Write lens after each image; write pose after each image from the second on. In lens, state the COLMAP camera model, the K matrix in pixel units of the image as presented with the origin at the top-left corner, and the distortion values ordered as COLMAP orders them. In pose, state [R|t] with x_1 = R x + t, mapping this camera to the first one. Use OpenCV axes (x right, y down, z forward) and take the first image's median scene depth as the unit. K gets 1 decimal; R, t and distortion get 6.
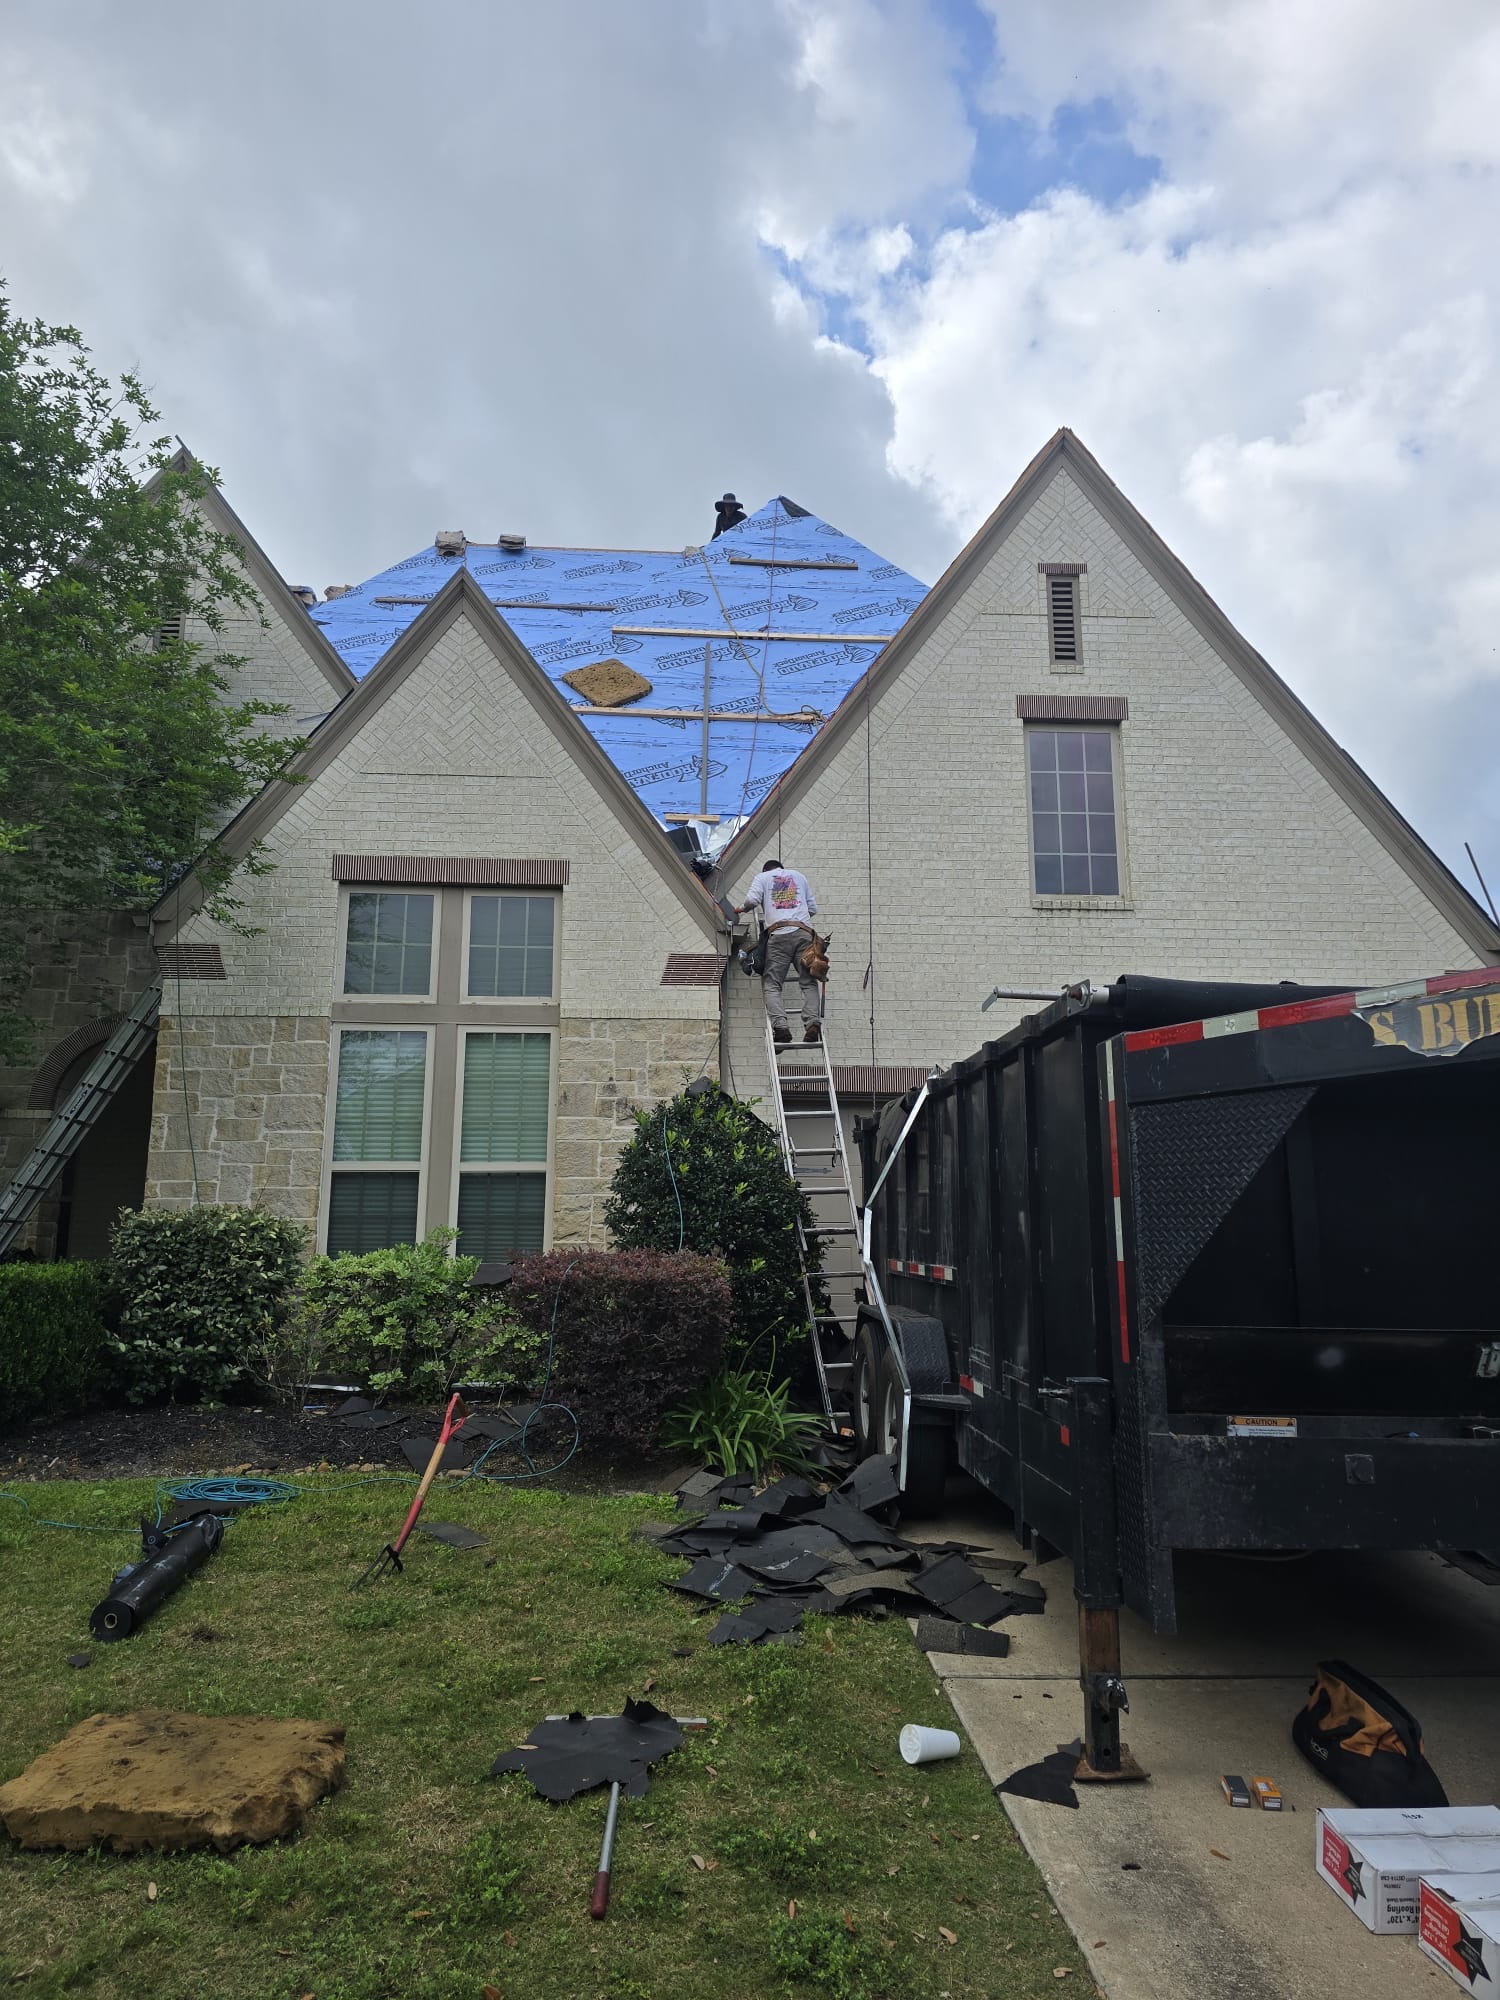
lens RADIAL K [[1398.1, 0, 750.0], [0, 1398.1, 1000.0], [0, 0, 1]] dist [0.132824, -0.151533]
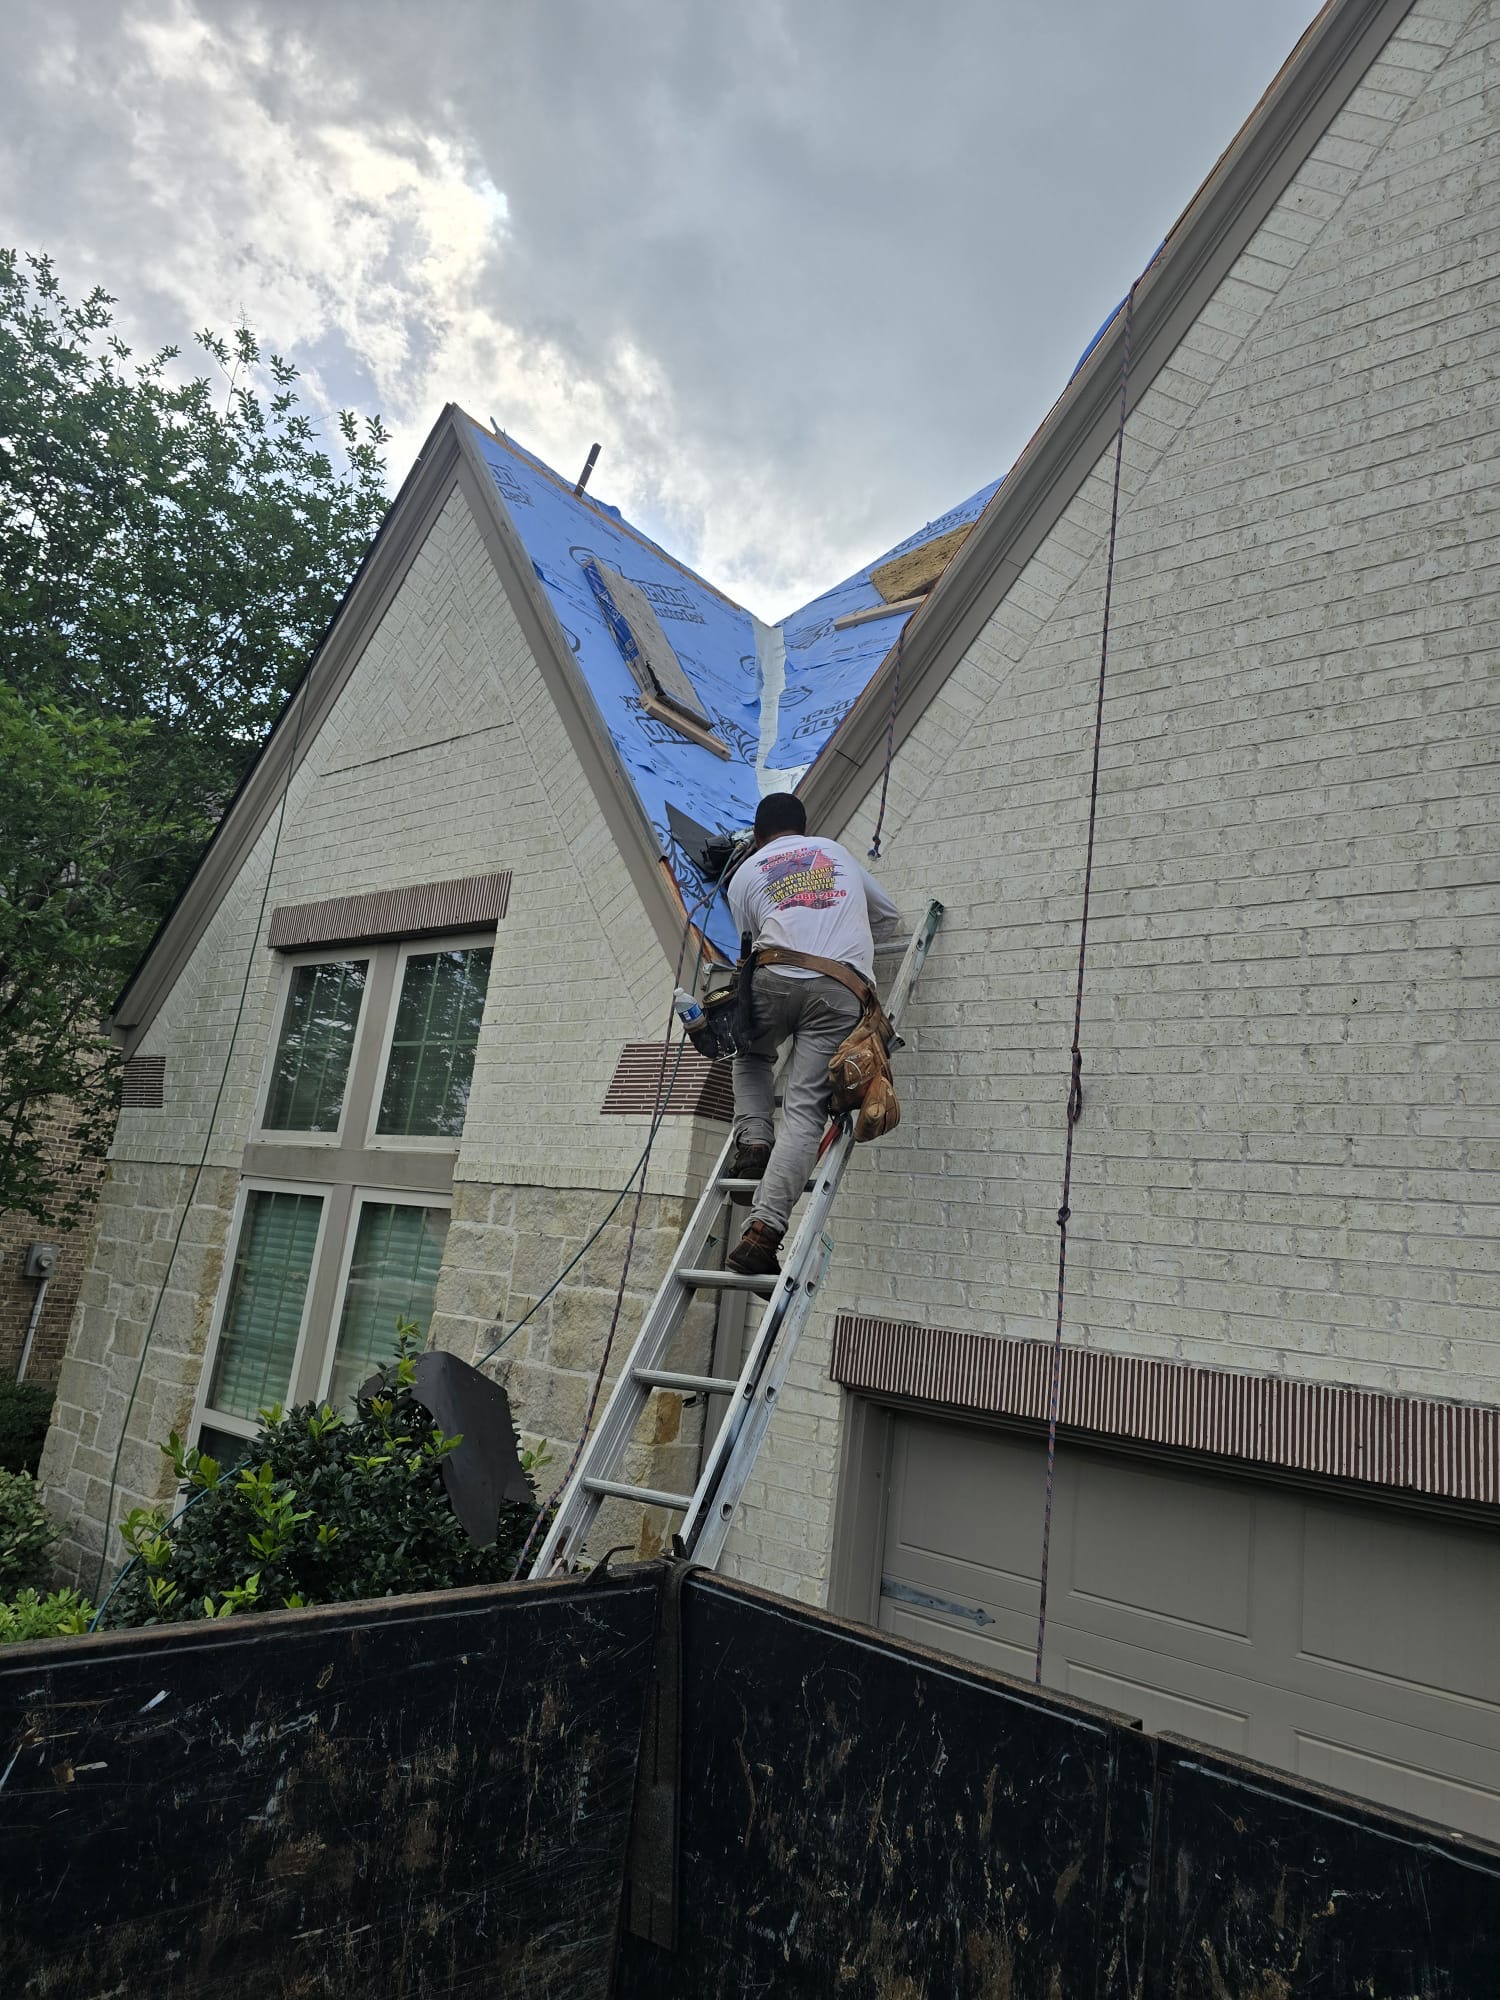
lens RADIAL K [[1383.2, 0, 750.0], [0, 1383.2, 1000.0], [0, 0, 1]] dist [0.044271, -0.042766]
pose [[0.680062, -0.058259, -0.730836, 0.288280], [0.007624, 0.997346, -0.072410, -0.014296], [0.733115, 0.043672, 0.678701, 0.694992]]
